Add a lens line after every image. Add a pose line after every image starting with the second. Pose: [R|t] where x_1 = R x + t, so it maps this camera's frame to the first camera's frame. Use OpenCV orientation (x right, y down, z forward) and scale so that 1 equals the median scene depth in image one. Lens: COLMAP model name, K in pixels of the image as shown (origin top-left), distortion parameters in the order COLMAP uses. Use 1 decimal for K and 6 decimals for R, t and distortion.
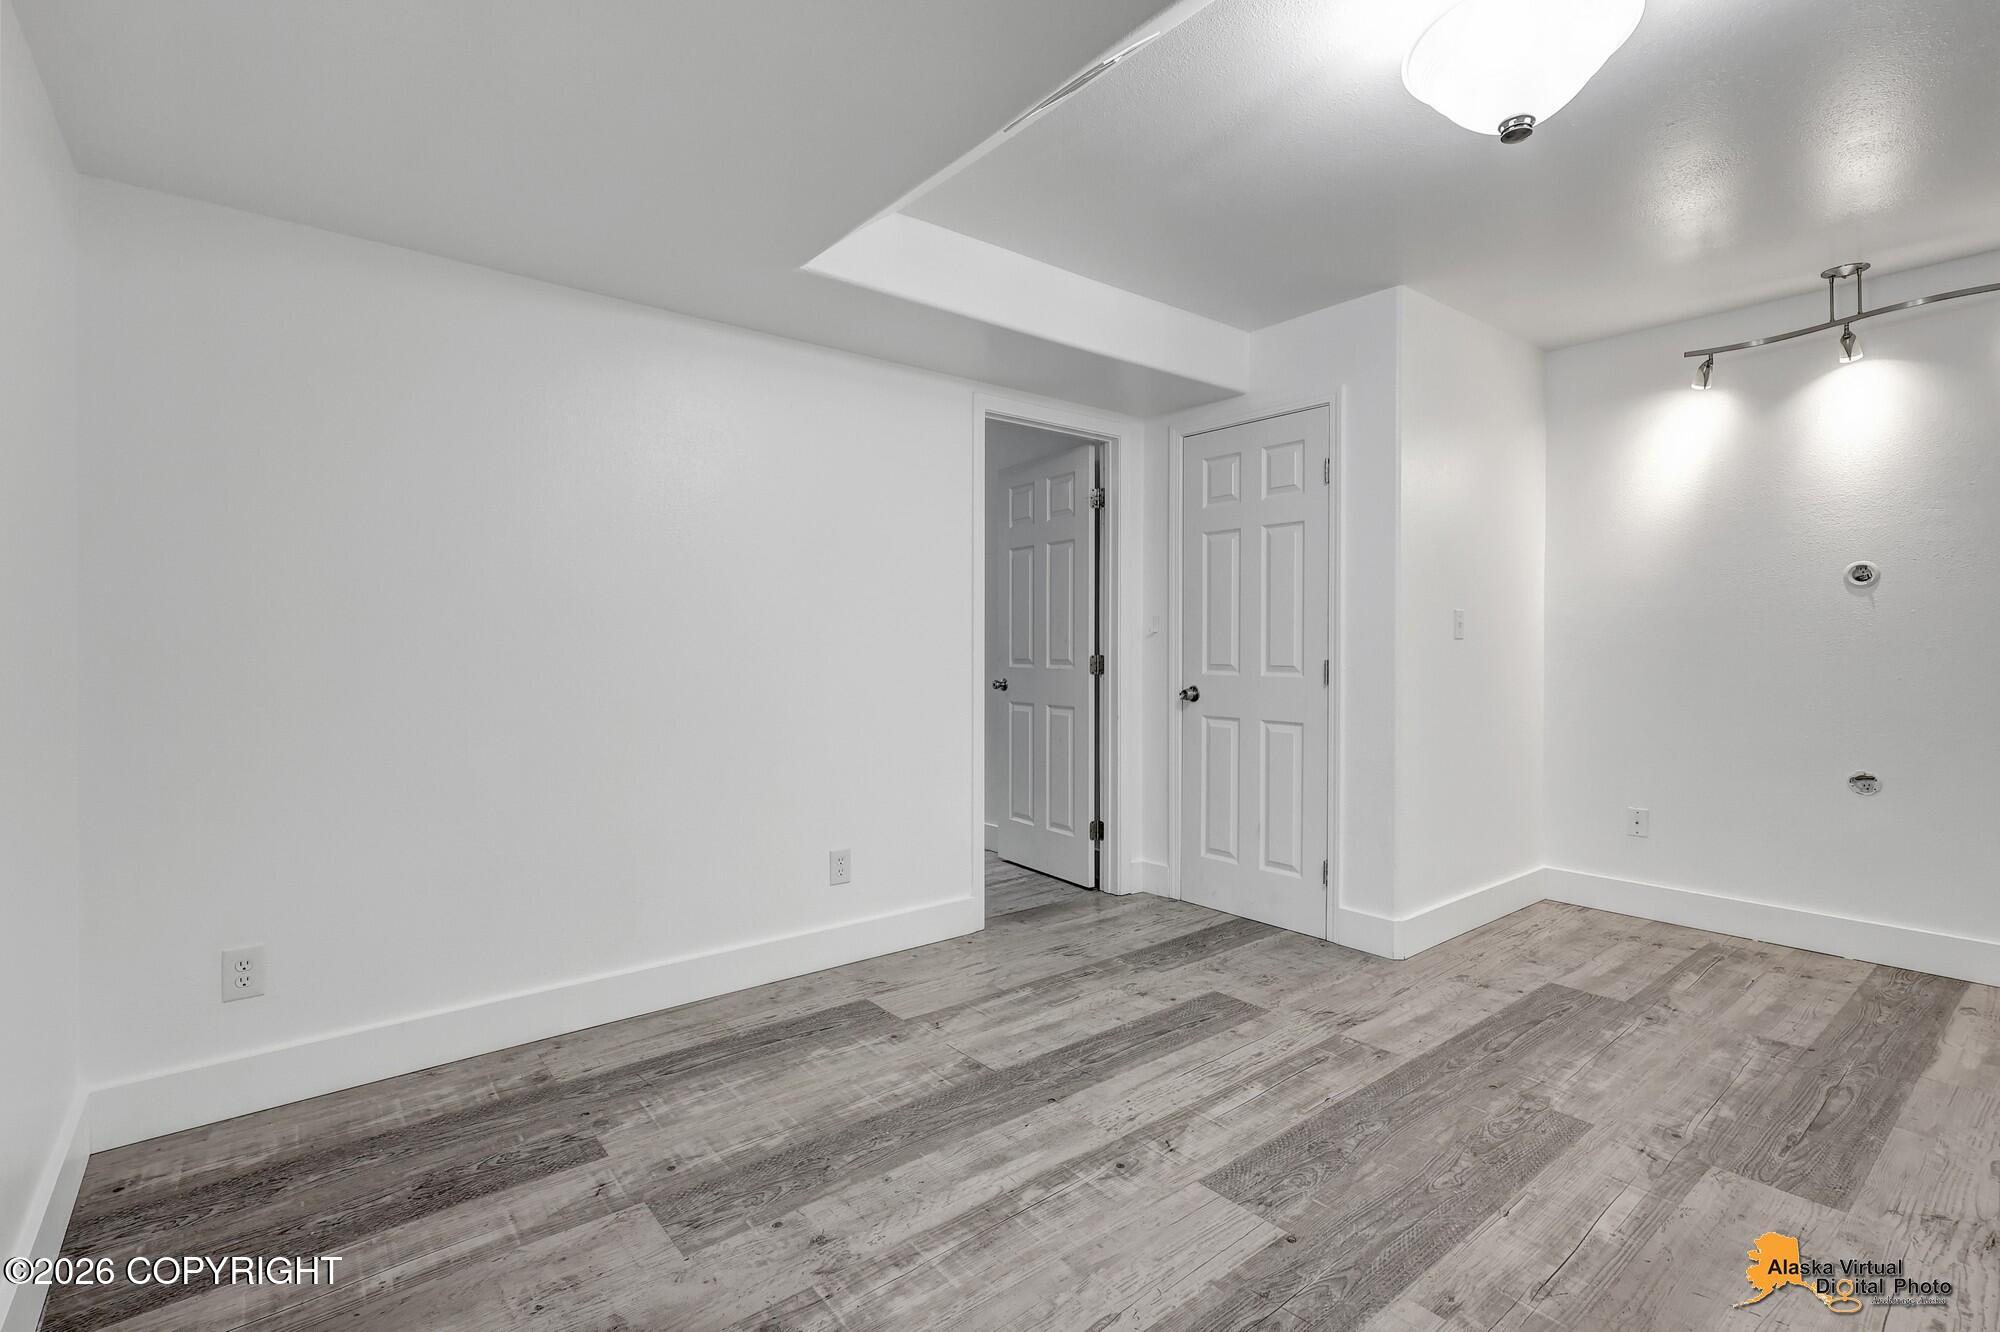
lens RADIAL K [[934.3, 0, 1004.6], [0, 934.3, 662.6], [0, 0, 1]] dist [-0.001750, -0.001712]
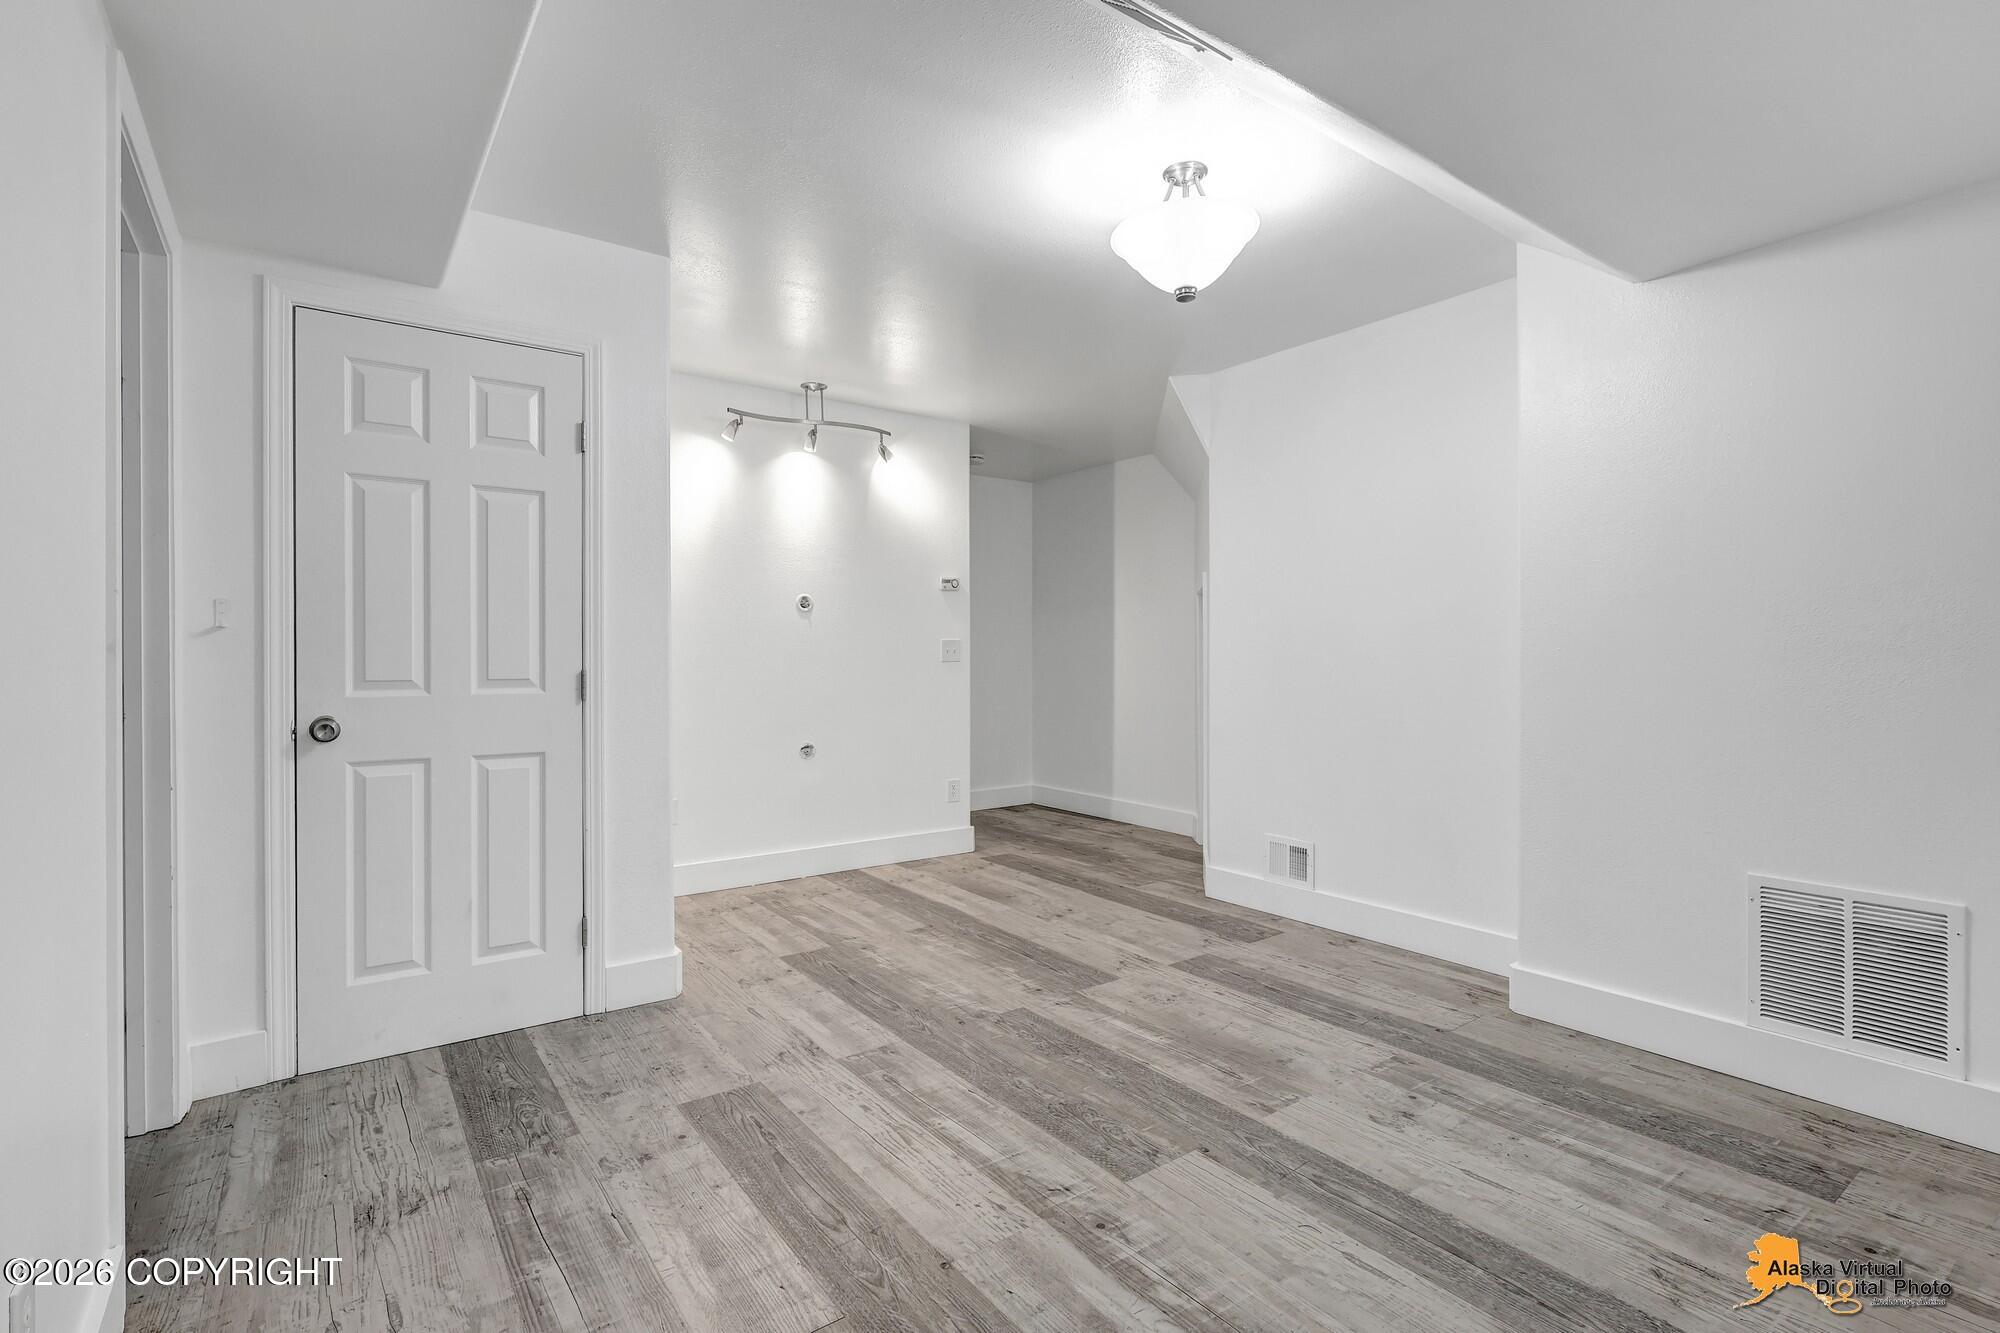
lens RADIAL K [[934.3, 0, 995.0], [0, 934.3, 665.9], [0, 0, 1]] dist [-0.001750, -0.001712]
pose [[0.049495, -0.010383, 0.998720, -0.540569], [0.017867, 0.999795, 0.009508, -0.008898], [-0.998615, 0.017373, 0.049670, 0.729009]]
